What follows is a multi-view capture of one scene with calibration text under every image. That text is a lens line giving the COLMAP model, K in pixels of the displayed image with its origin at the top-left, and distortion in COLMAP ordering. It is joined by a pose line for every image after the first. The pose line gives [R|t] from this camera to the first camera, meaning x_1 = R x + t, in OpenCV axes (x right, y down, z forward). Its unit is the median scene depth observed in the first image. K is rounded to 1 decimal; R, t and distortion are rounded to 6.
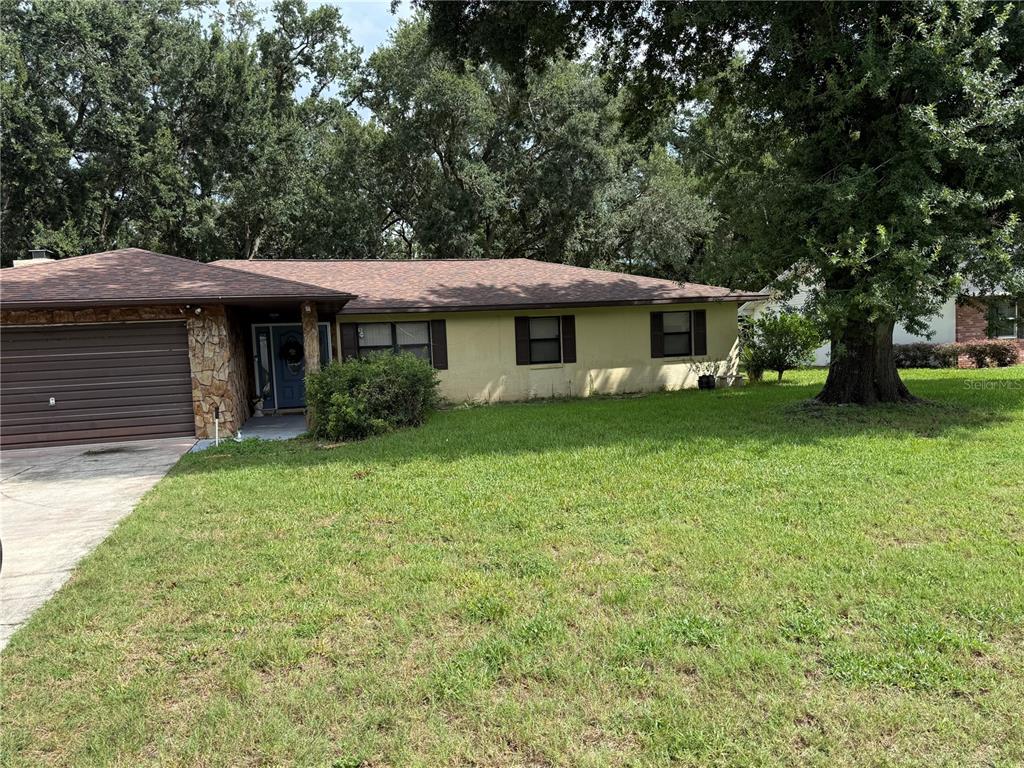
lens RADIAL K [[727.4, 0, 508.8], [0, 727.4, 392.9], [0, 0, 1]] dist [0.060029, -0.070022]
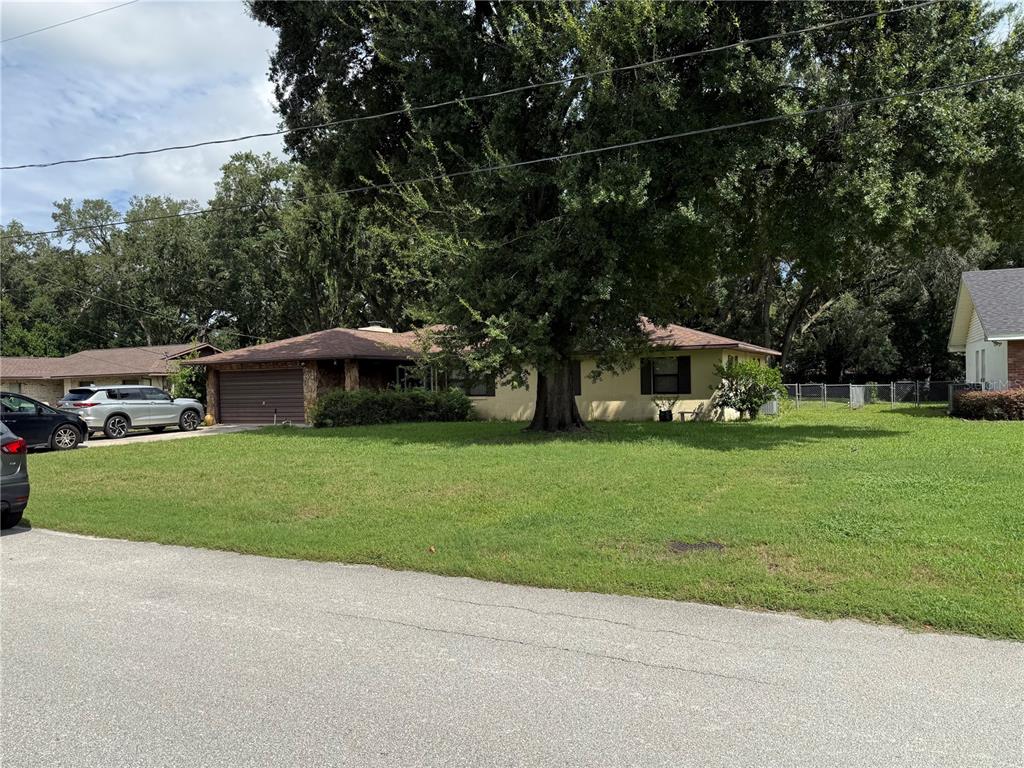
lens RADIAL K [[719.2, 0, 508.2], [0, 719.2, 390.6], [0, 0, 1]] dist [0.020795, -0.024495]
pose [[0.738240, 0.035662, -0.673595, 0.902317], [-0.056399, 0.998368, -0.008956, -0.031748], [0.672177, 0.044601, 0.739046, -0.082883]]
